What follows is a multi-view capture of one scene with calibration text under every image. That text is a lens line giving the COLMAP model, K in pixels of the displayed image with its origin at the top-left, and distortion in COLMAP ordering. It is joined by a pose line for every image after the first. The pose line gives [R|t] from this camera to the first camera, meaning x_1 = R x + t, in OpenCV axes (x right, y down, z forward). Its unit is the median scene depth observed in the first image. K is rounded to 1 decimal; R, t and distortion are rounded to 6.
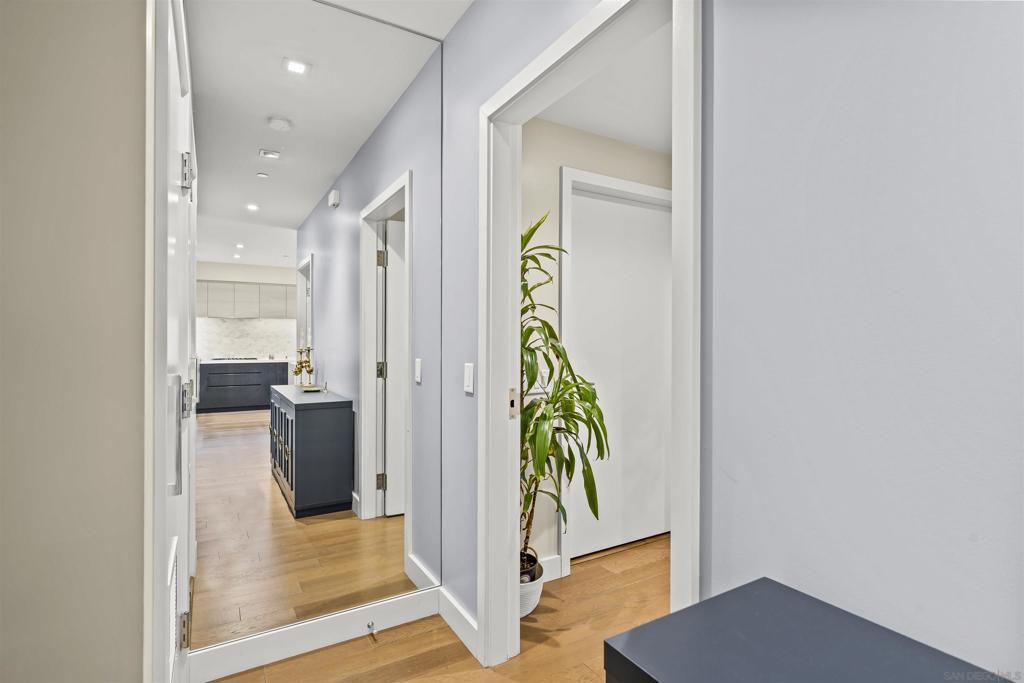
lens RADIAL K [[502.6, 0, 511.9], [0, 502.6, 343.0], [0, 0, 1]] dist [-0.001059, -0.000205]
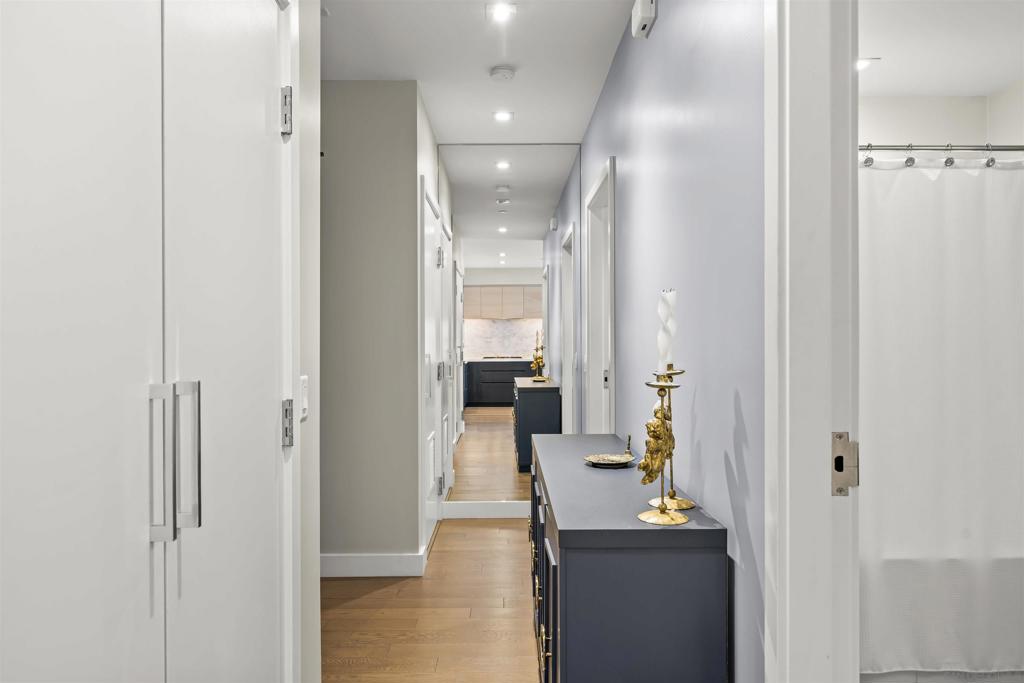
lens RADIAL K [[666.4, 0, 511.7], [0, 666.4, 343.2], [0, 0, 1]] dist [0.000022, 0.000328]
pose [[0.865400, -0.005846, -0.501047, 0.255431], [0.007559, 0.999970, 0.001389, -0.000123], [0.501024, -0.004989, 0.865419, -0.316340]]
